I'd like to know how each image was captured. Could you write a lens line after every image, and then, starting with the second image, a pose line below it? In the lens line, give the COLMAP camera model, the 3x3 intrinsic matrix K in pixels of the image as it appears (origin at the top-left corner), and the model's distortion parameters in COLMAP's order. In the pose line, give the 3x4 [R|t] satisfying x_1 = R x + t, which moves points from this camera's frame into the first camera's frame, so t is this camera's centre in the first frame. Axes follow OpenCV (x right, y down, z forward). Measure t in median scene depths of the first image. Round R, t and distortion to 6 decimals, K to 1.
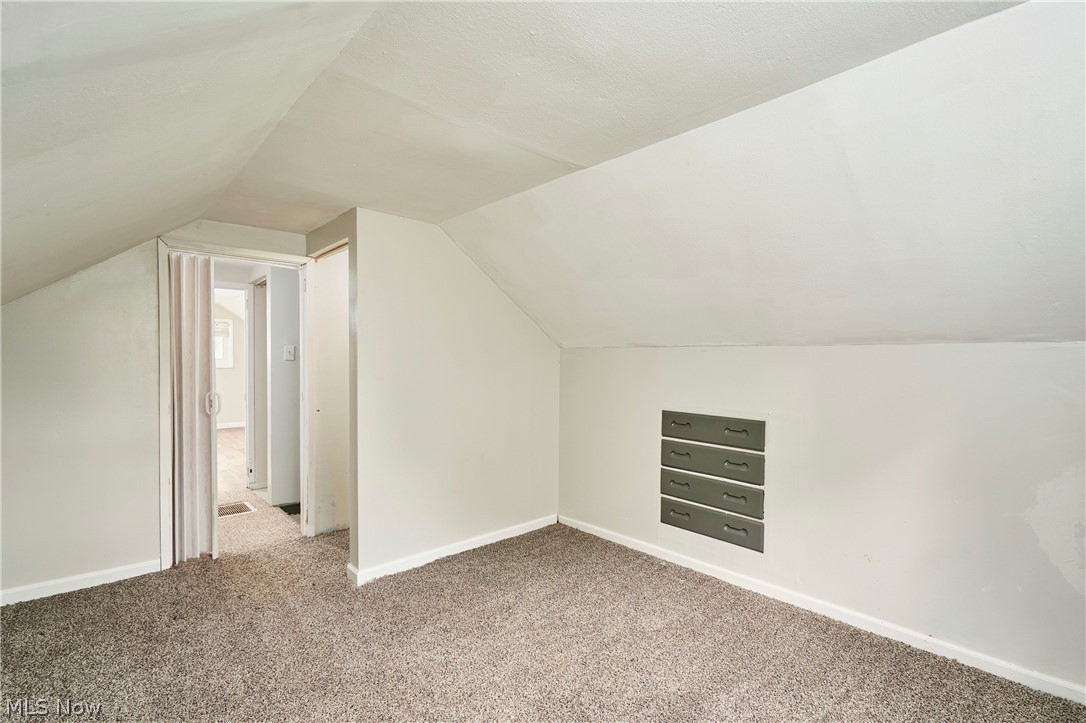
lens RADIAL K [[498.1, 0, 544.3], [0, 498.1, 356.6], [0, 0, 1]] dist [0.002660, 0.000495]
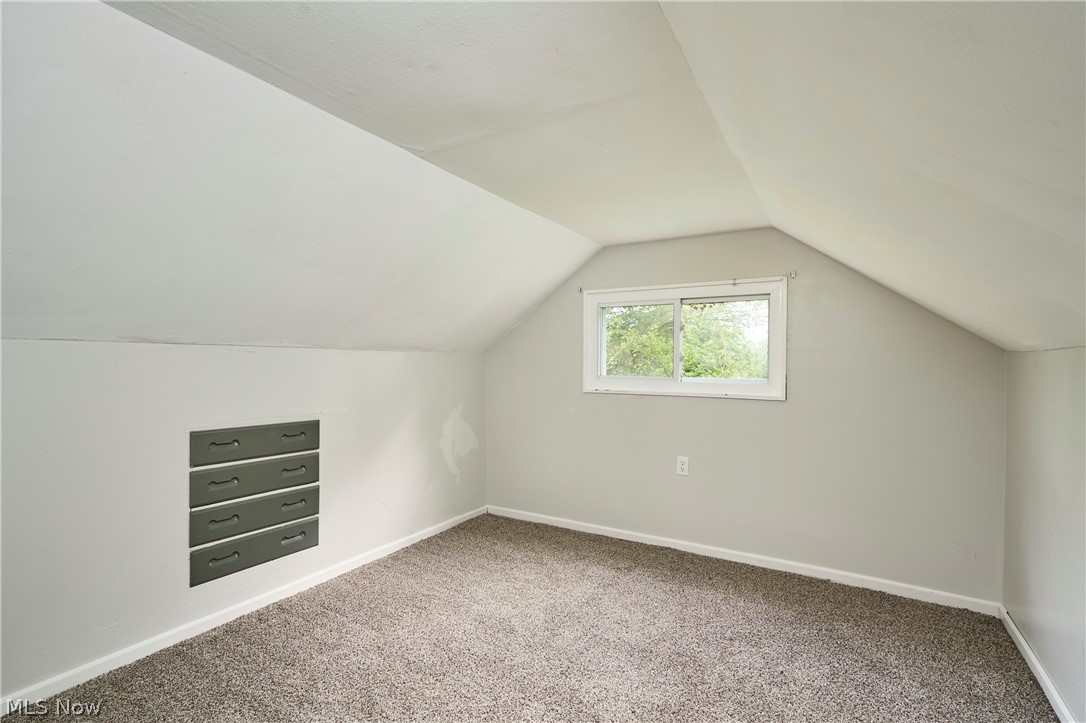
lens RADIAL K [[498.1, 0, 544.1], [0, 498.1, 367.8], [0, 0, 1]] dist [0.002660, 0.000495]
pose [[-0.283772, -0.007691, 0.958861, -0.668574], [-0.005407, 0.999965, 0.006421, 0.008968], [-0.958877, -0.003363, -0.283803, 0.797580]]
